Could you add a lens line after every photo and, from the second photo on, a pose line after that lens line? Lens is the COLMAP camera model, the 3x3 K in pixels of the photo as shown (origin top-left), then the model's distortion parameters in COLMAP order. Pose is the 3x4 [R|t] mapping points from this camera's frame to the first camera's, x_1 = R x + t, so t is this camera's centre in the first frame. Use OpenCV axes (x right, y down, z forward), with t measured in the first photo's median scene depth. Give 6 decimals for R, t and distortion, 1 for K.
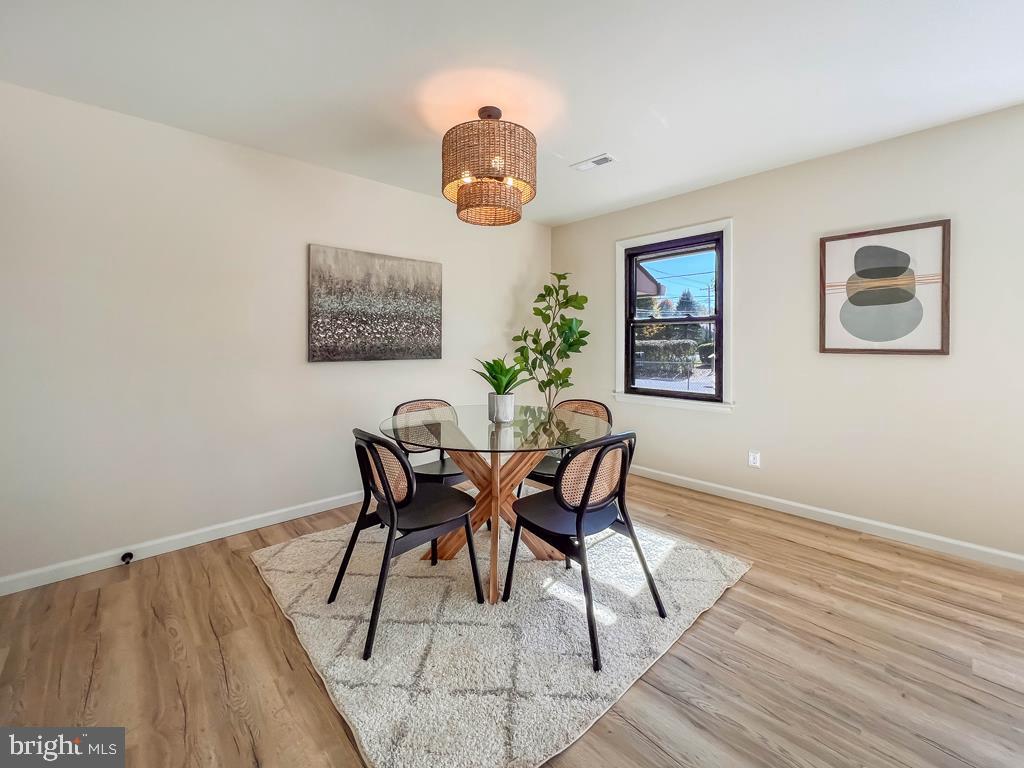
lens RADIAL K [[419.3, 0, 495.9], [0, 419.3, 345.8], [0, 0, 1]] dist [-0.003678, 0.000806]
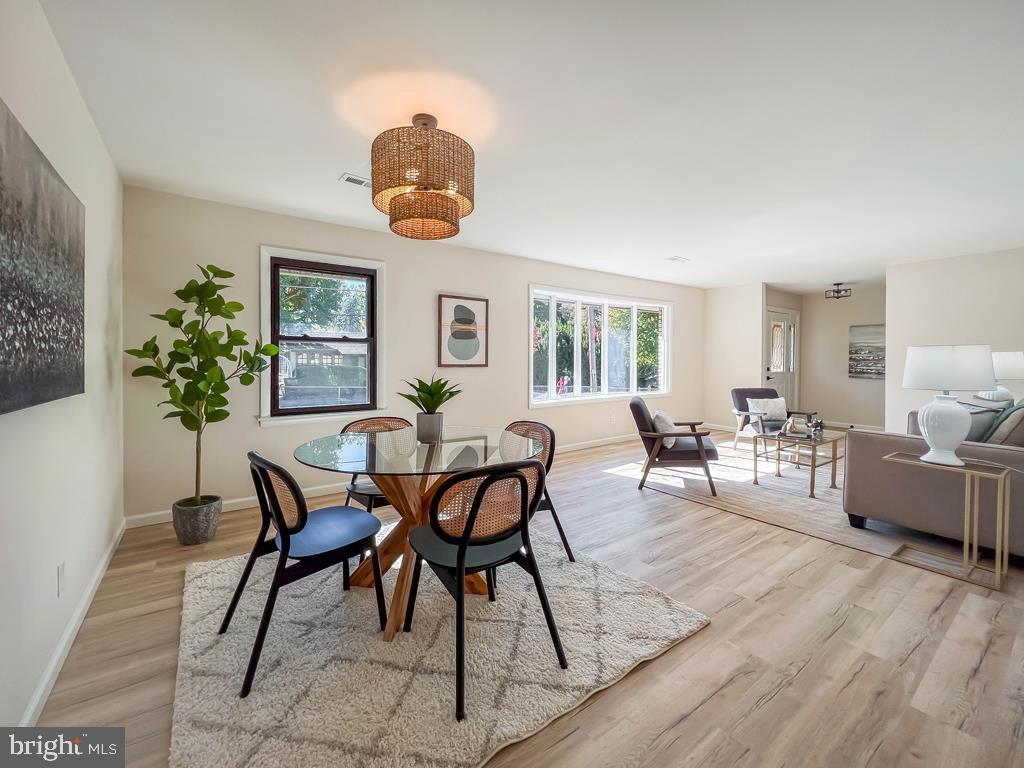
lens RADIAL K [[419.3, 0, 501.2], [0, 419.3, 367.2], [0, 0, 1]] dist [-0.003678, 0.000806]
pose [[0.127827, -0.016831, 0.991654, -0.781322], [0.004311, 0.999856, 0.016414, -0.008286], [-0.991787, 0.002177, 0.127881, 0.590770]]
